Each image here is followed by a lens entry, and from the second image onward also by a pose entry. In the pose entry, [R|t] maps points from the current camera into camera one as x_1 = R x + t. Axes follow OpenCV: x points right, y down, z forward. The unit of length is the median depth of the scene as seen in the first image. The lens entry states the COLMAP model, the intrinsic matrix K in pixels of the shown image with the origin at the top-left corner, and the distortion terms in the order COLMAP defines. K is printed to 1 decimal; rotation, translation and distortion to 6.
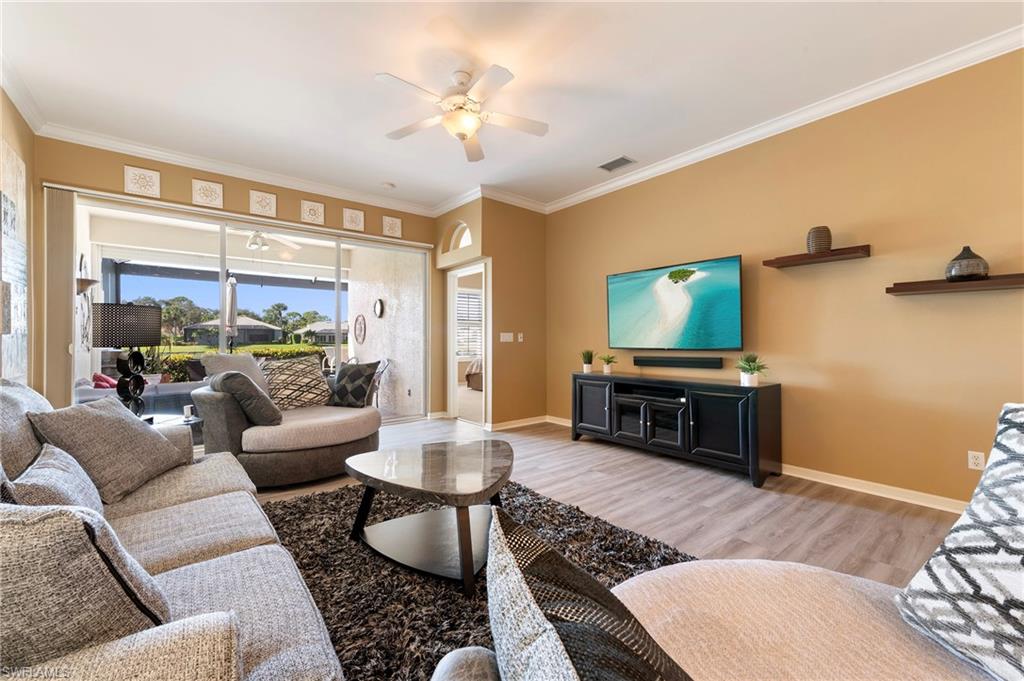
lens RADIAL K [[408.7, 0, 521.6], [0, 408.7, 339.3], [0, 0, 1]] dist [0.025670, 0.000172]
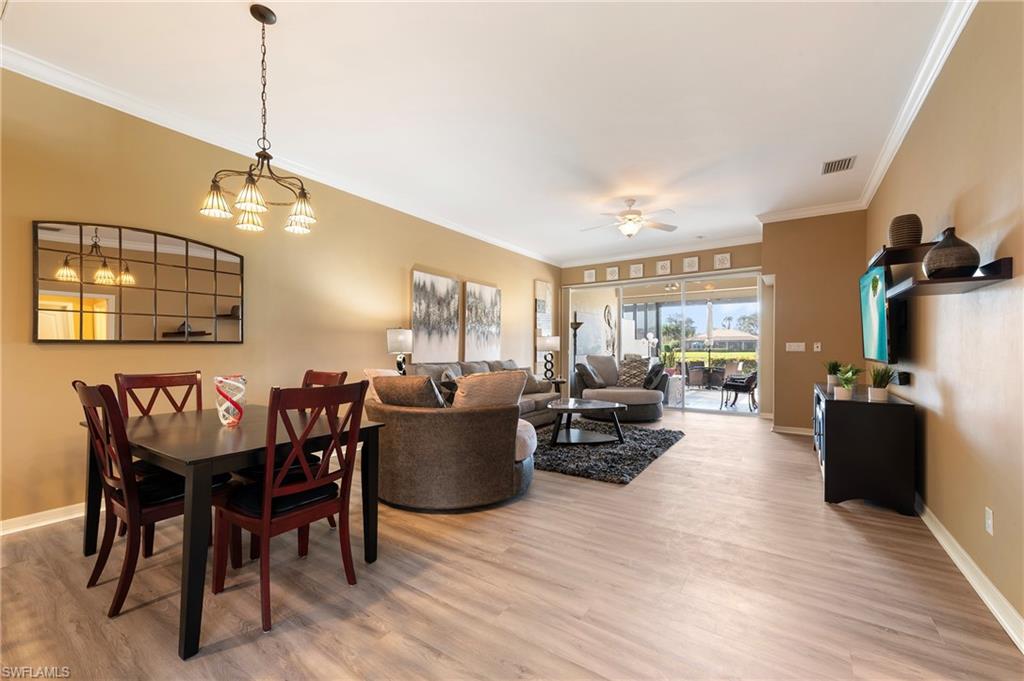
lens RADIAL K [[408.7, 0, 521.6], [0, 408.7, 339.3], [0, 0, 1]] dist [0.025670, 0.000172]
pose [[0.302969, -0.017610, -0.952838, 1.145710], [-0.000138, 0.999828, -0.018523, -0.006816], [0.953000, 0.005743, 0.302914, 0.012783]]
